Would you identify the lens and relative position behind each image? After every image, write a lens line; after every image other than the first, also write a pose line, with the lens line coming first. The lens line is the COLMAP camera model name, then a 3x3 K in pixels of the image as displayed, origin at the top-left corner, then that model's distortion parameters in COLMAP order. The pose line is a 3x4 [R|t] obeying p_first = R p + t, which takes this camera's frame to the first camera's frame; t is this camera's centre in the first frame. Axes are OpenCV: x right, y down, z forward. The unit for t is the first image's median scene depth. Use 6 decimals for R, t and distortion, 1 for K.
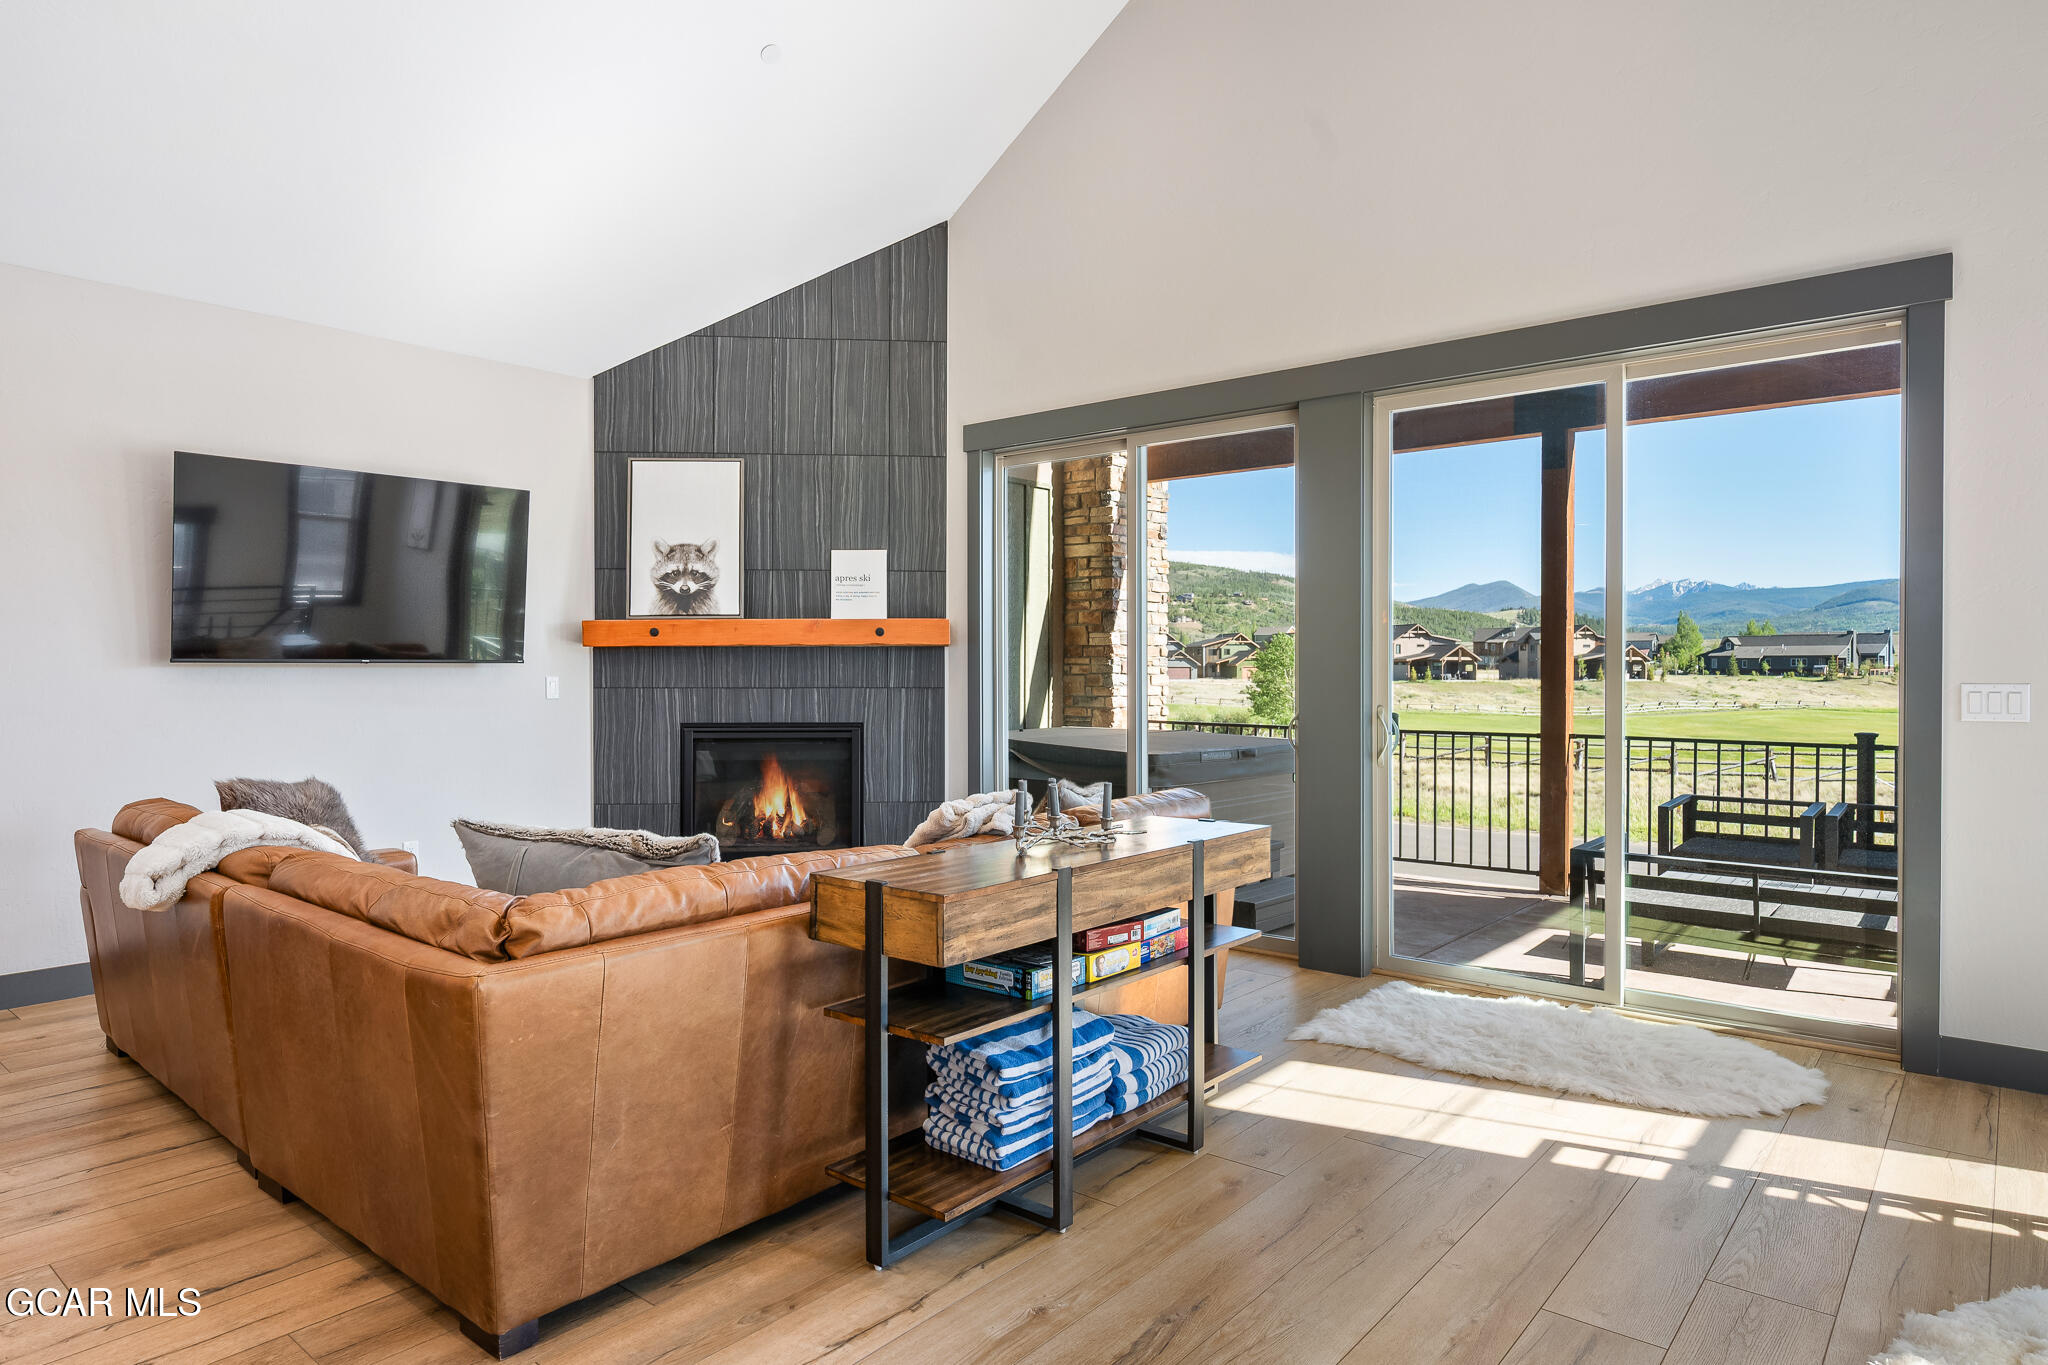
lens RADIAL K [[1200.4, 0, 982.8], [0, 1200.4, 678.8], [0, 0, 1]] dist [0.000437, -0.000420]
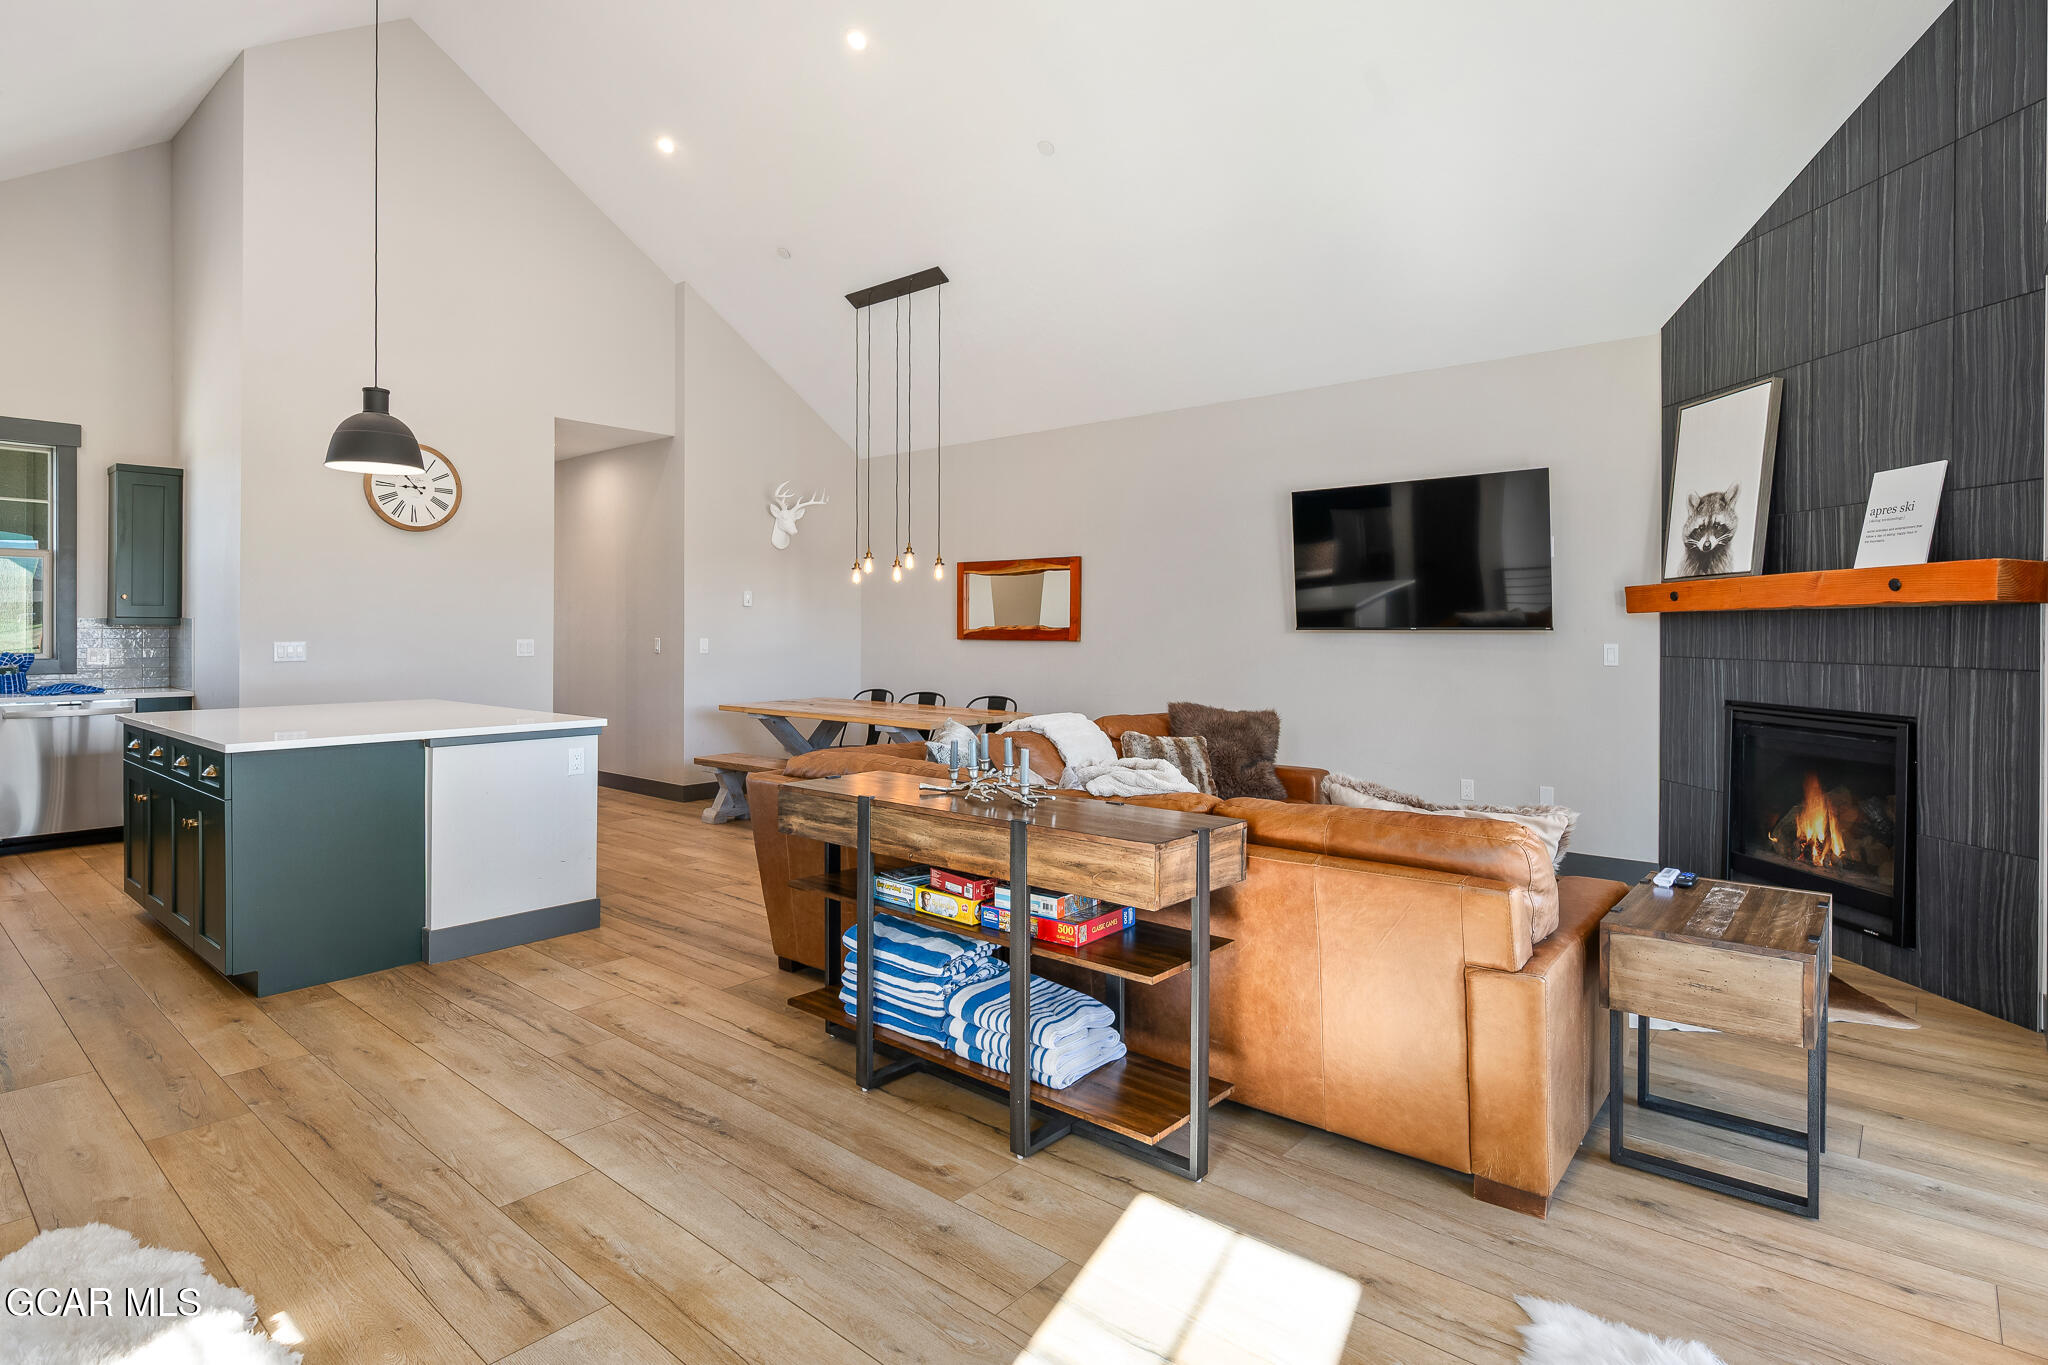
lens RADIAL K [[1043.4, 0, 1049.6], [0, 1043.4, 634.9], [0, 0, 1]] dist [-0.002579, 0.000888]
pose [[0.020838, 0.004932, -0.999771, 0.490172], [-0.013286, 0.999901, 0.004656, -0.006870], [0.999695, 0.013186, 0.020901, 0.498848]]
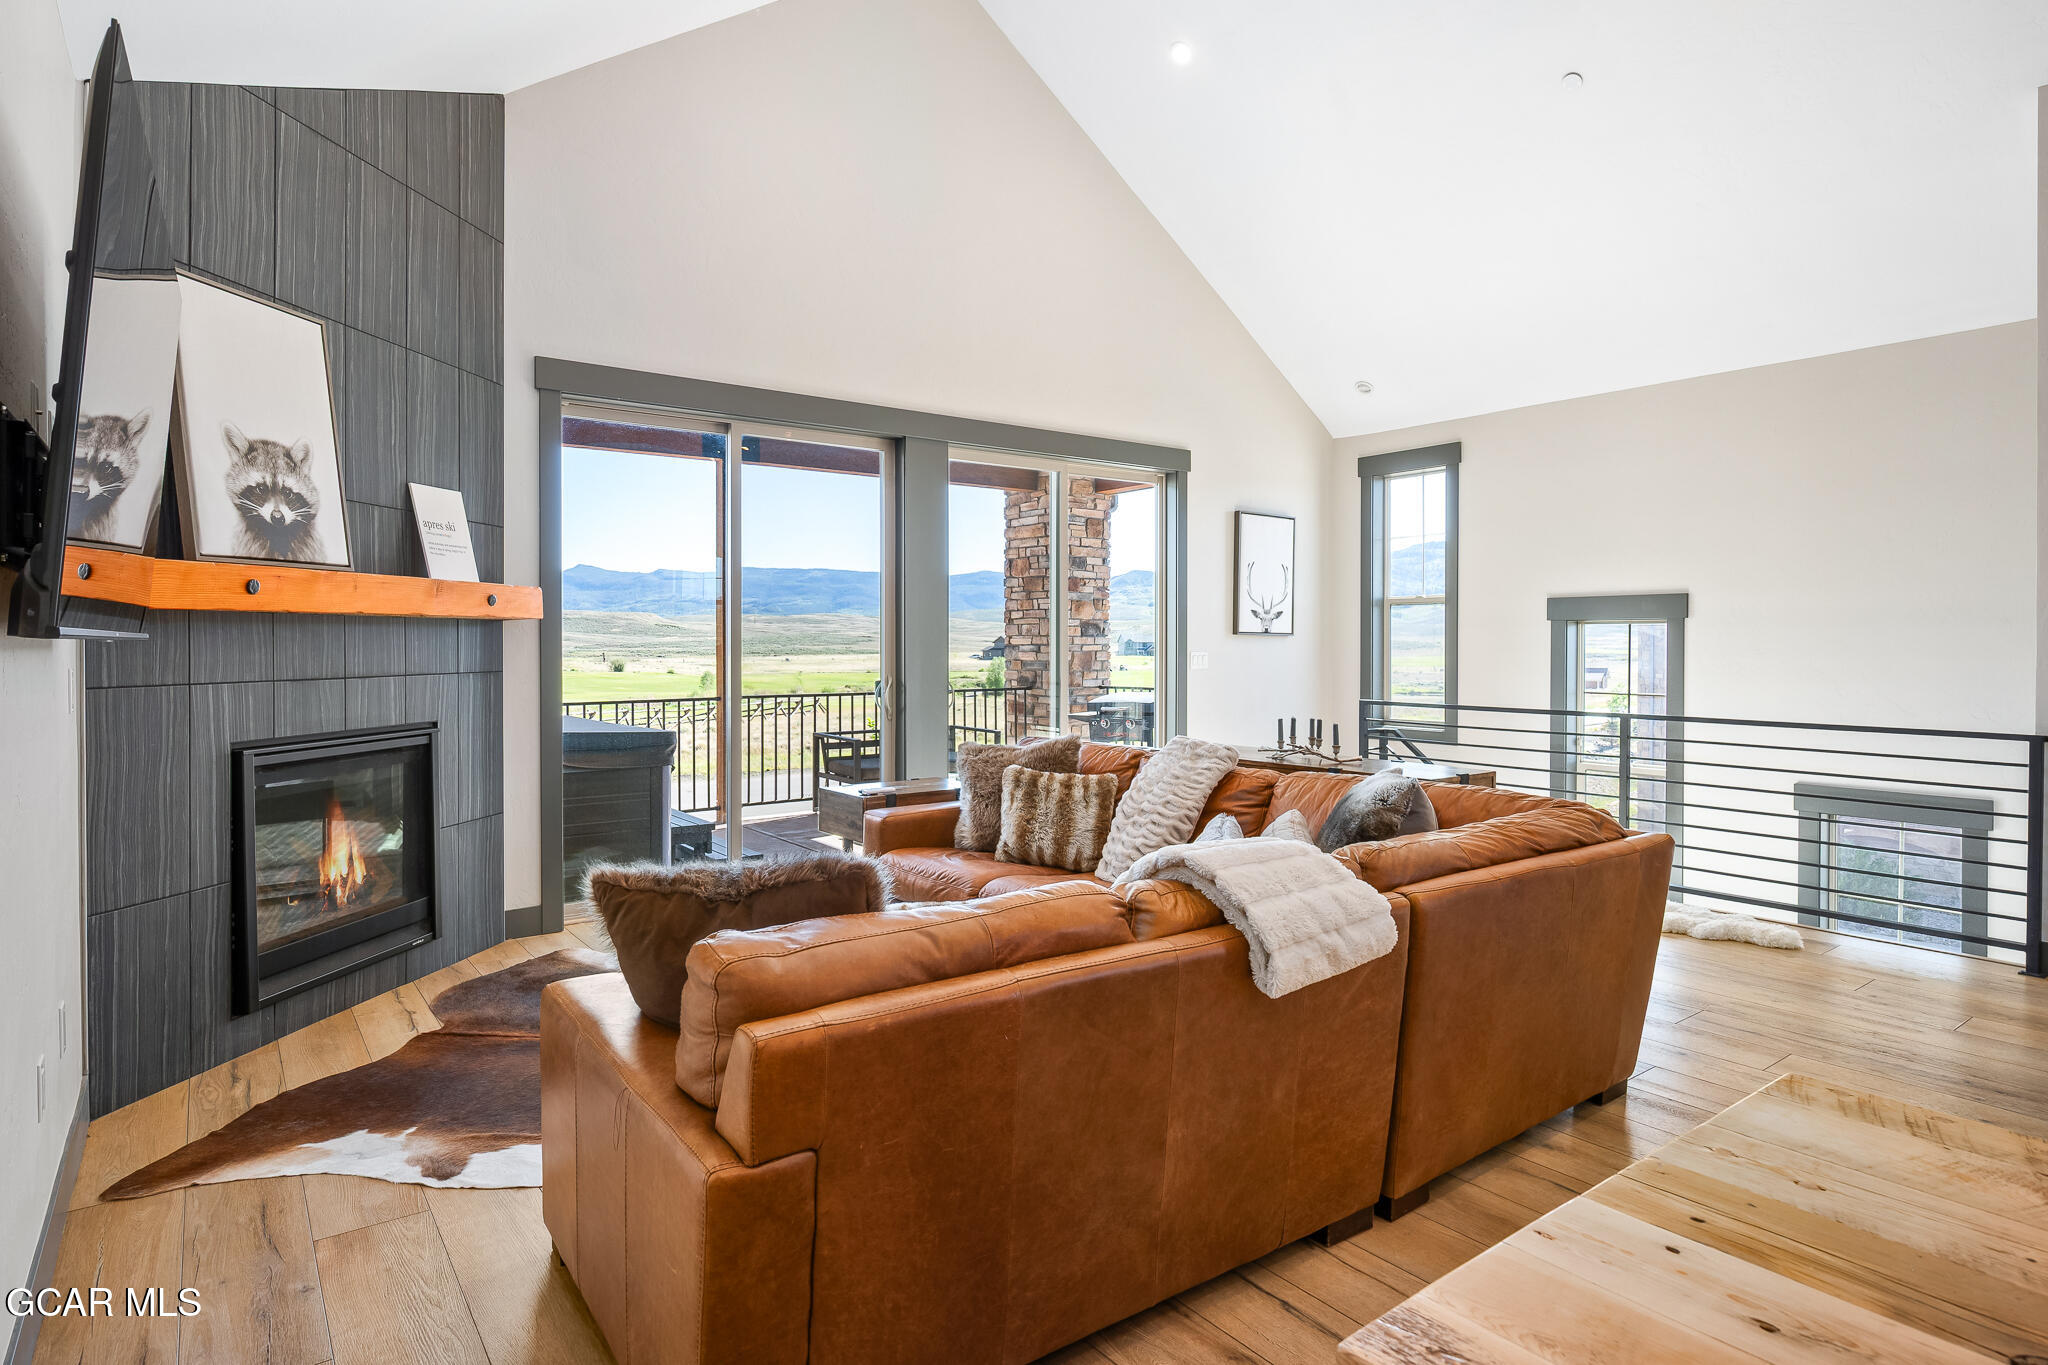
lens RADIAL K [[1112.5, 0, 996.8], [0, 1112.5, 650.6], [0, 0, 1]] dist [-0.002924, -0.000248]
pose [[0.229747, -0.007565, 0.973221, -0.694035], [0.011324, 0.999923, 0.005099, -0.006657], [-0.973184, 0.009849, 0.229815, 0.513865]]
